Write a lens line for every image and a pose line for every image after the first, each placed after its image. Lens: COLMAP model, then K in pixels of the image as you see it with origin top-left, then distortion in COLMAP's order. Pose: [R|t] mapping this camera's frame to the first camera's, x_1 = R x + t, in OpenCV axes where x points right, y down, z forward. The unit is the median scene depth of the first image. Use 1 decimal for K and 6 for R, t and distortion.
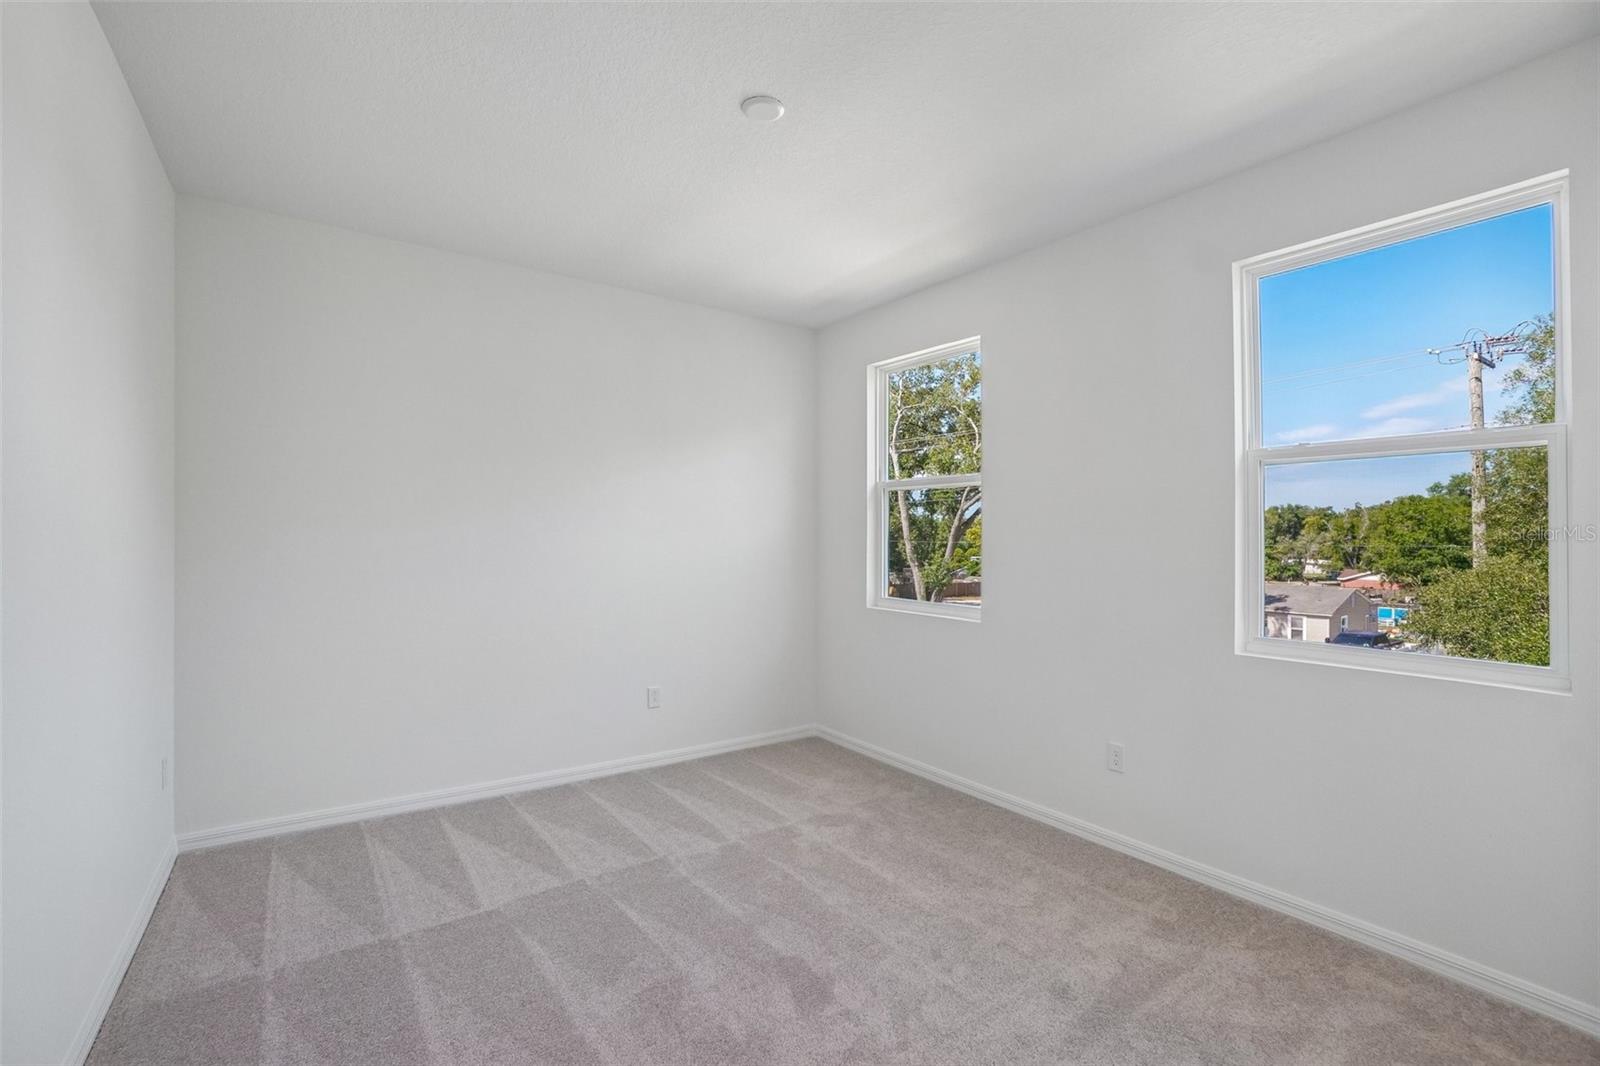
lens RADIAL K [[705.1, 0, 807.5], [0, 705.1, 539.5], [0, 0, 1]] dist [-0.064103, 0.021945]
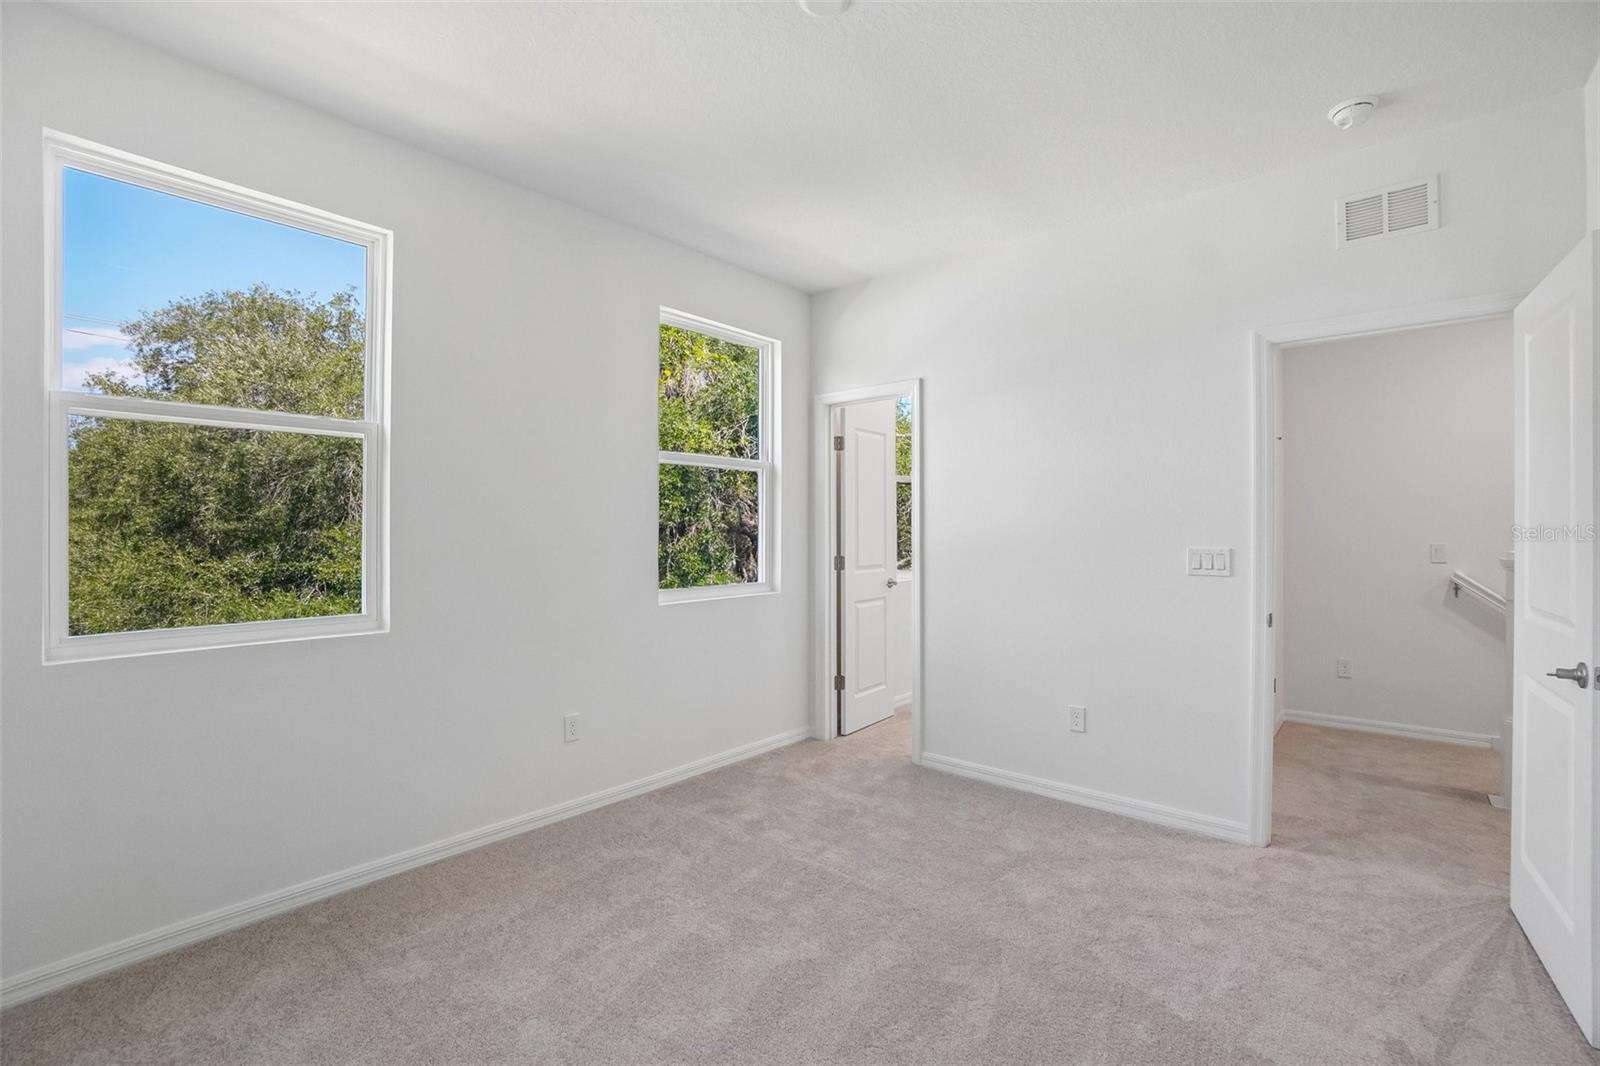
lens RADIAL K [[705.1, 0, 806.7], [0, 705.1, 523.2], [0, 0, 1]] dist [-0.064103, 0.021945]
pose [[-0.253091, -0.007474, 0.967414, -0.811881], [-0.013275, 0.999903, 0.004252, 0.000838], [-0.967351, -0.011766, -0.253165, 1.164926]]
